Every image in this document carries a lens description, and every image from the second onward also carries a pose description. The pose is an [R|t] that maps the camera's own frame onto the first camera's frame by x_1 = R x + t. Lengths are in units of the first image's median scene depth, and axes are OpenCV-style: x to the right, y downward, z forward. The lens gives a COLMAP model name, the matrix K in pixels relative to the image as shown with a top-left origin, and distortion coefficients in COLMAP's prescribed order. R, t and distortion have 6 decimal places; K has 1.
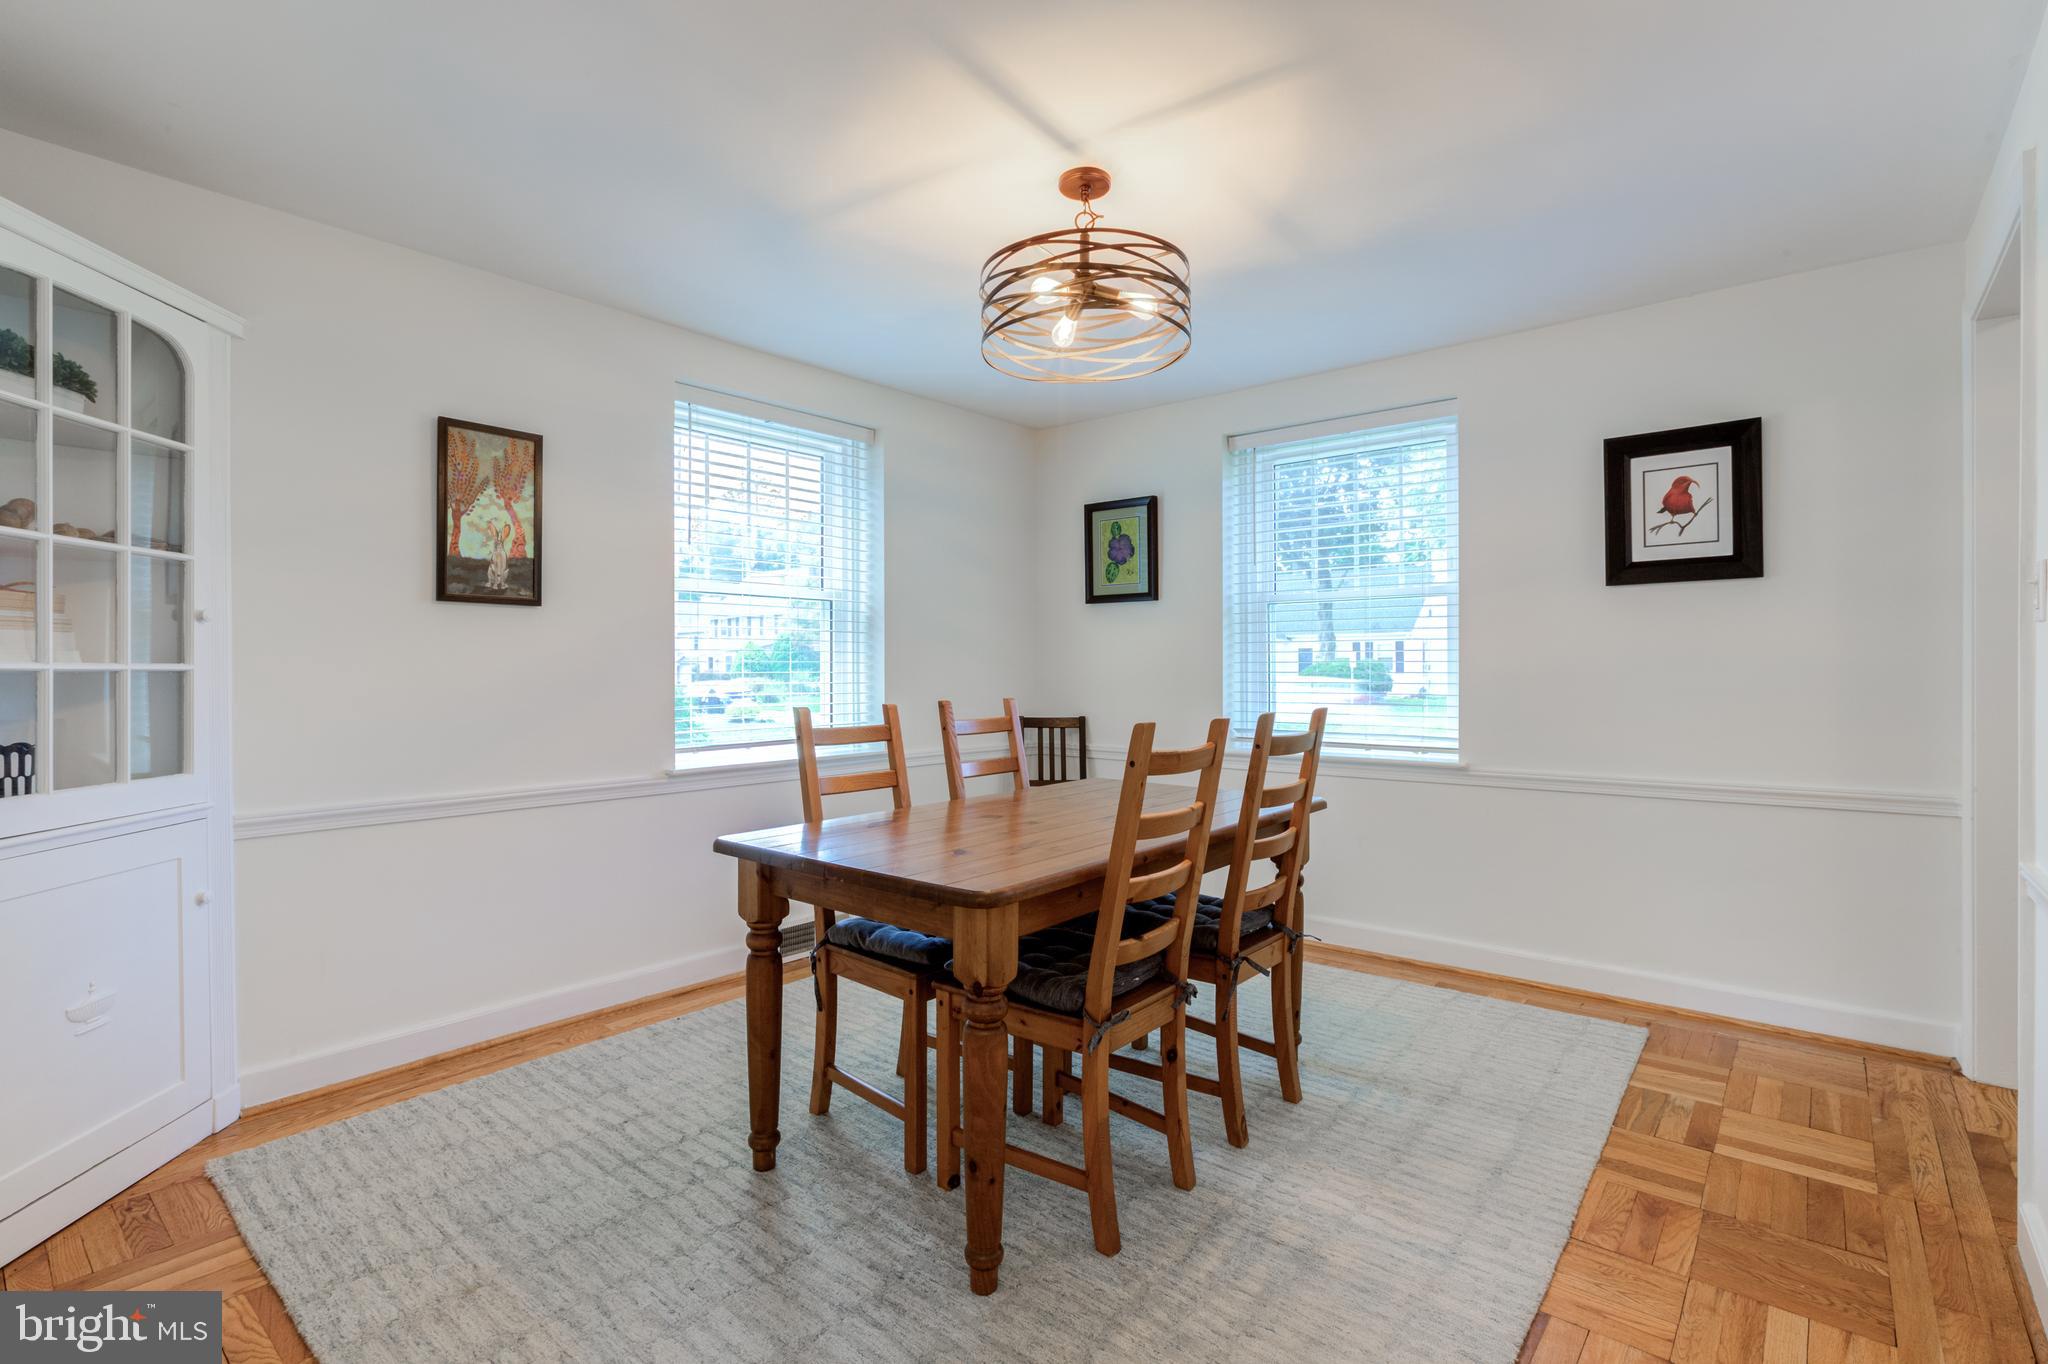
lens RADIAL K [[953.6, 0, 1005.2], [0, 953.6, 676.6], [0, 0, 1]] dist [-0.001756, 0.000771]
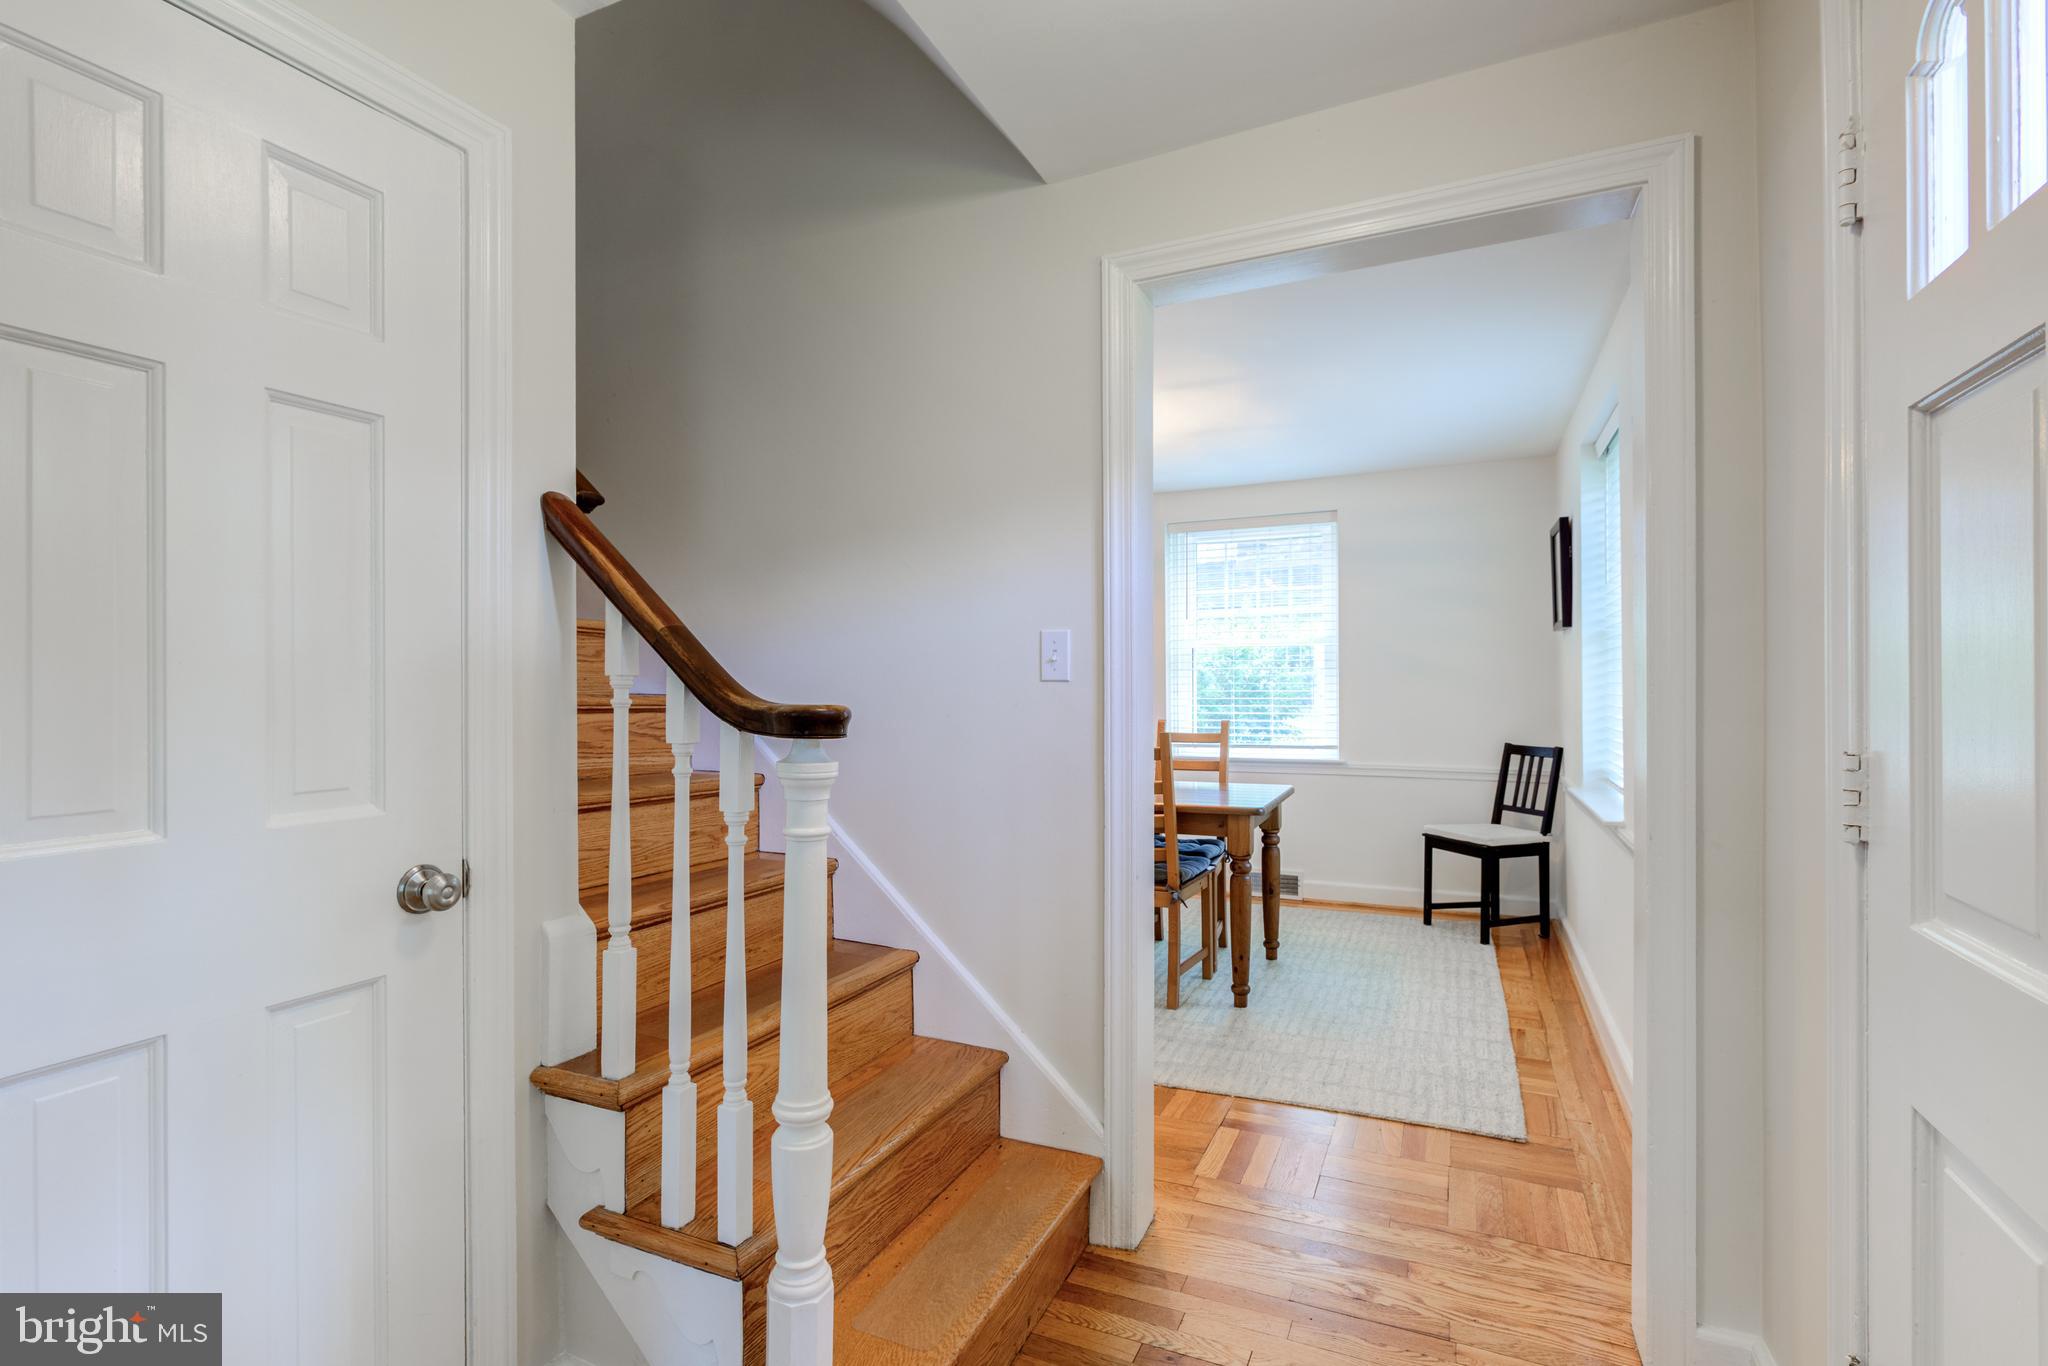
lens RADIAL K [[935.8, 0, 1027.5], [0, 935.8, 675.9], [0, 0, 1]] dist [-0.004035, 0.007428]
pose [[0.275010, -0.012246, -0.961363, 1.364425], [-0.006404, 0.999873, -0.014569, -0.020031], [0.961420, 0.010163, 0.274897, 0.356727]]
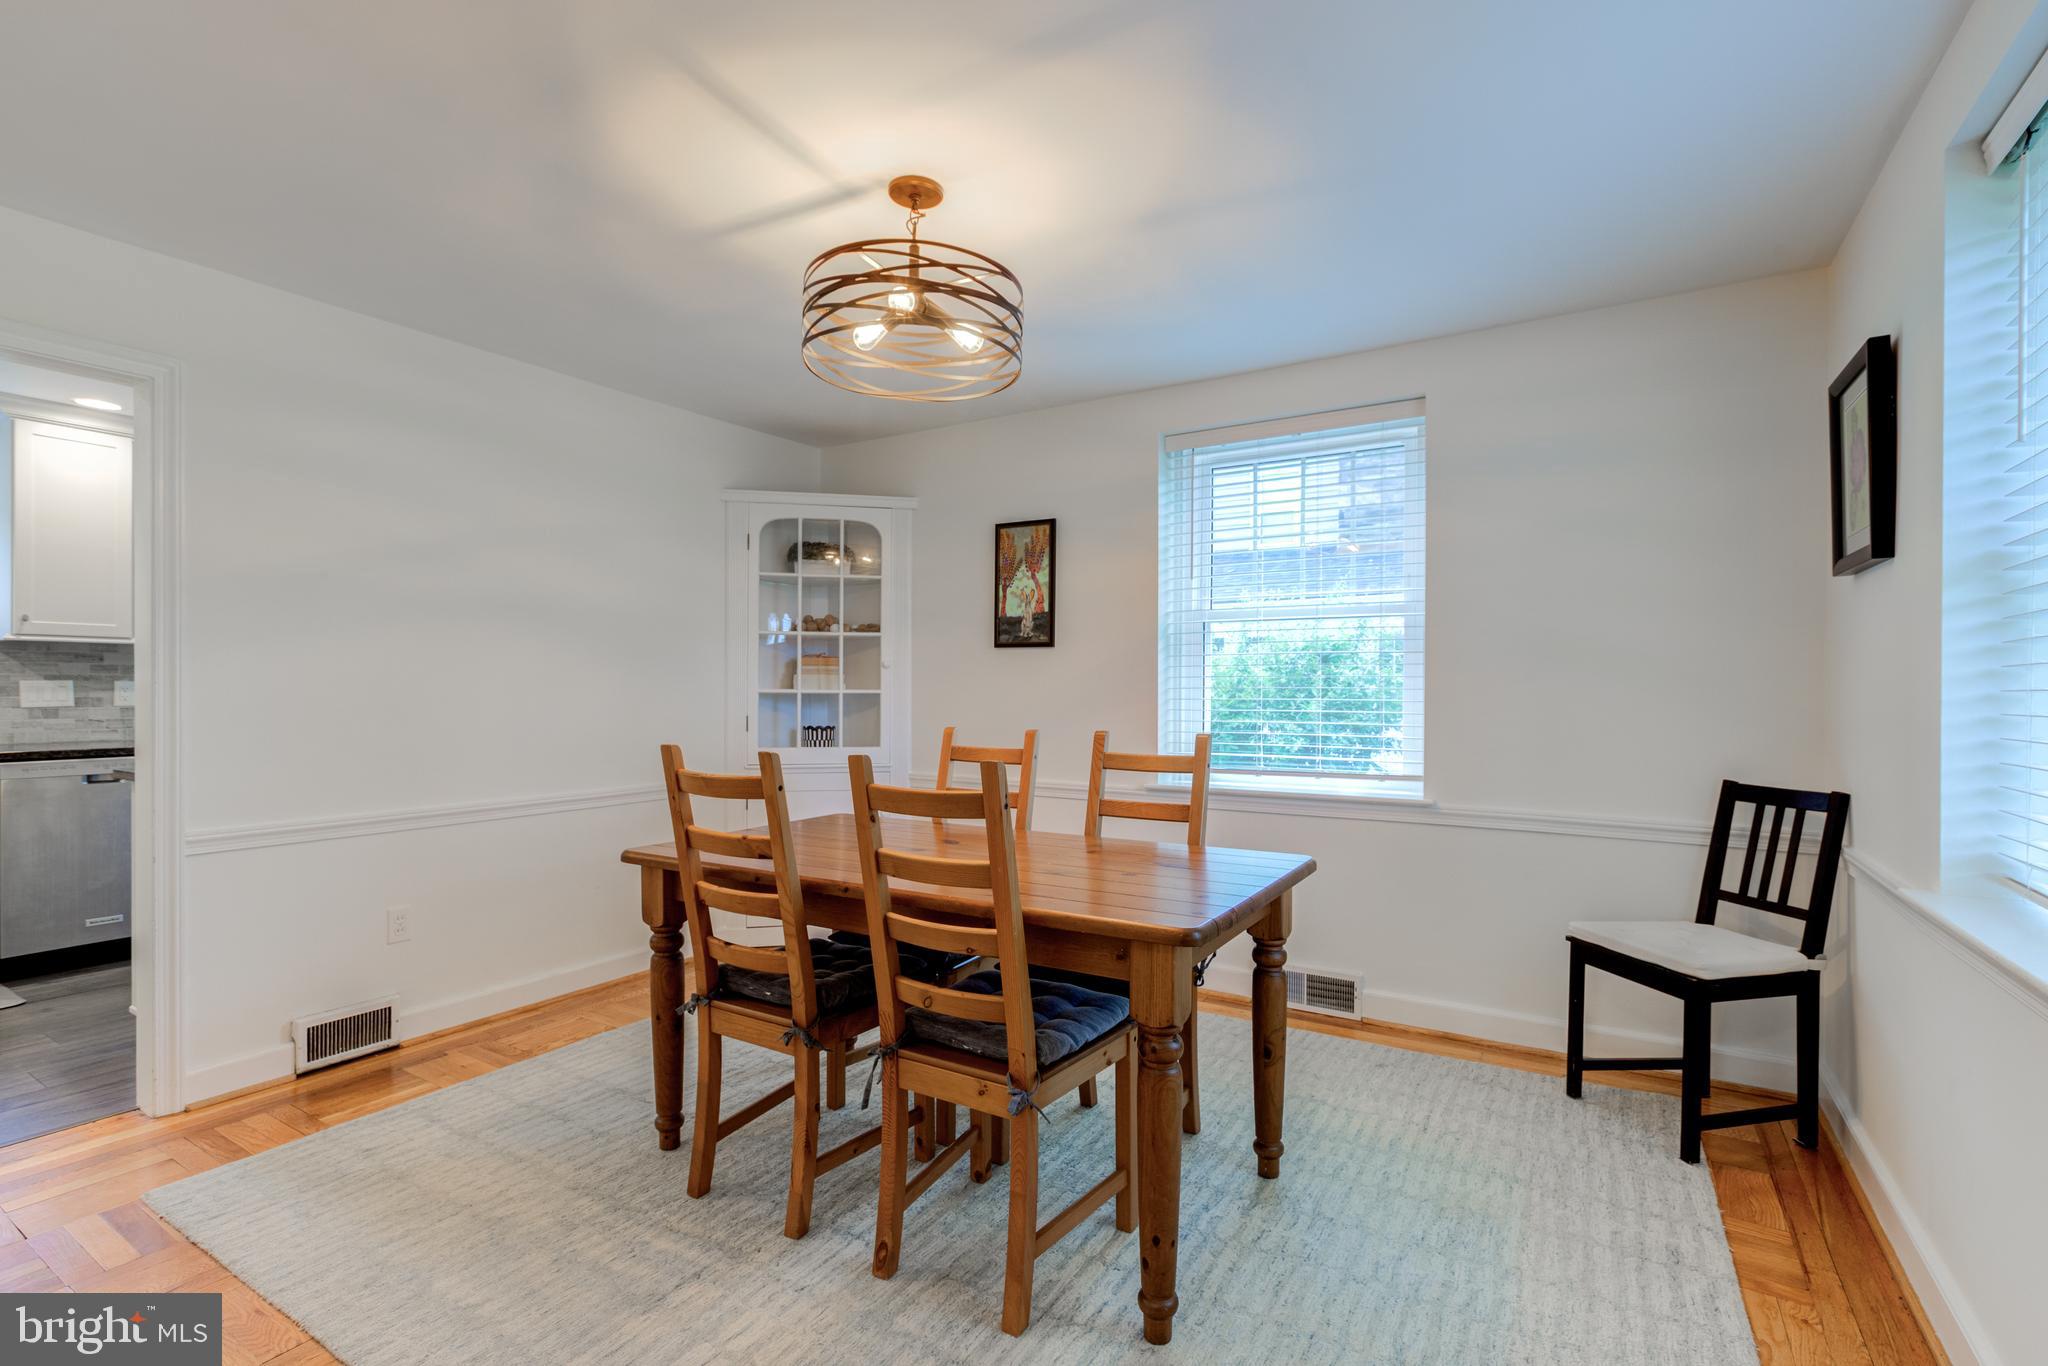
lens RADIAL K [[947.3, 0, 1013.6], [0, 947.3, 689.9], [0, 0, 1]] dist [-0.002191, 0.001200]
pose [[0.150513, -0.001574, -0.988607, 0.842317], [-0.014669, 0.999885, -0.003825, -0.007715], [0.988499, 0.015078, 0.150473, 0.771924]]
